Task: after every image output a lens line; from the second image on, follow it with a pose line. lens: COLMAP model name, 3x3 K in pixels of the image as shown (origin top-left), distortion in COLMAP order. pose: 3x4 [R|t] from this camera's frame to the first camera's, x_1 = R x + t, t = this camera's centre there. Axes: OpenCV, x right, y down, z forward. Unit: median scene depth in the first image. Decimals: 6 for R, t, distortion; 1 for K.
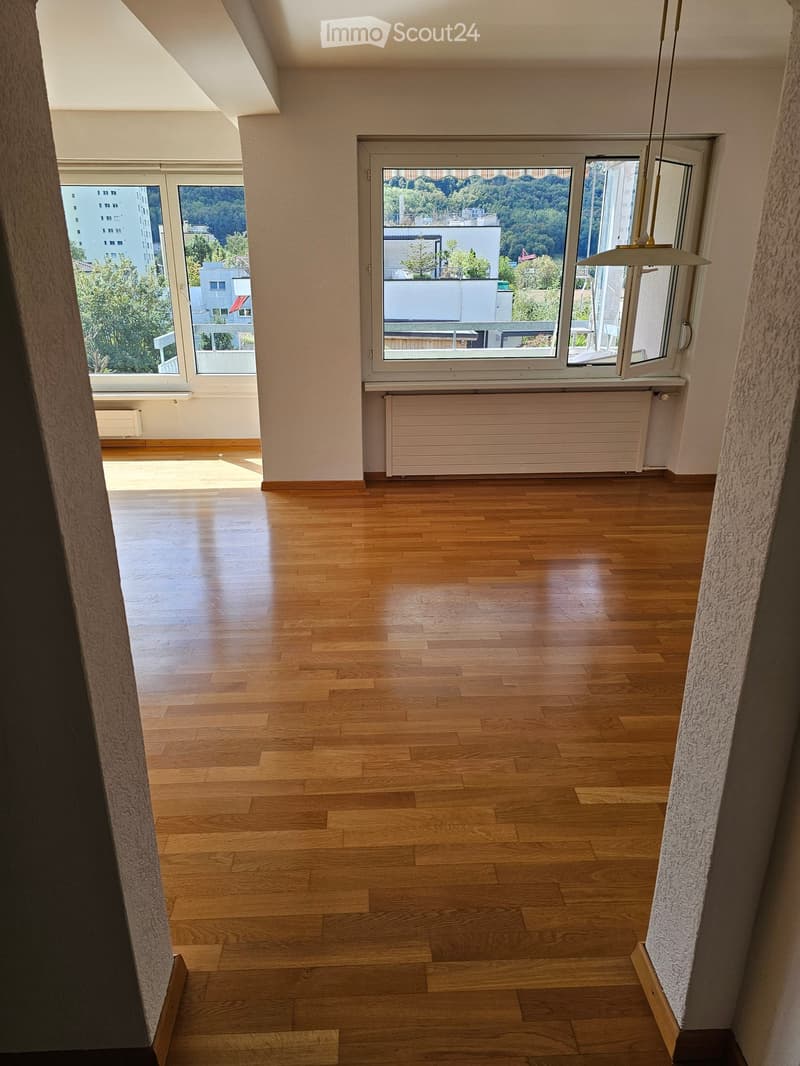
lens RADIAL K [[709.2, 0, 400.0], [0, 709.2, 533.0], [0, 0, 1]] dist [0.071460, 0.000252]
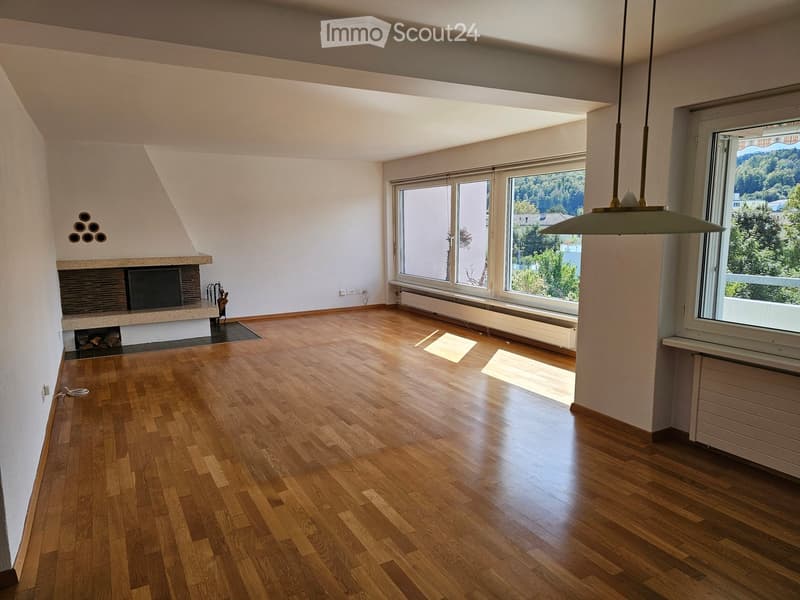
lens RADIAL K [[532.2, 0, 400.0], [0, 532.2, 300.0], [0, 0, 1]] dist [0.071460, 0.000252]
pose [[0.434164, 0.118291, -0.893034, 0.455876], [-0.306321, 0.951653, -0.022868, -0.128762], [0.847154, 0.283484, 0.449408, 0.334308]]
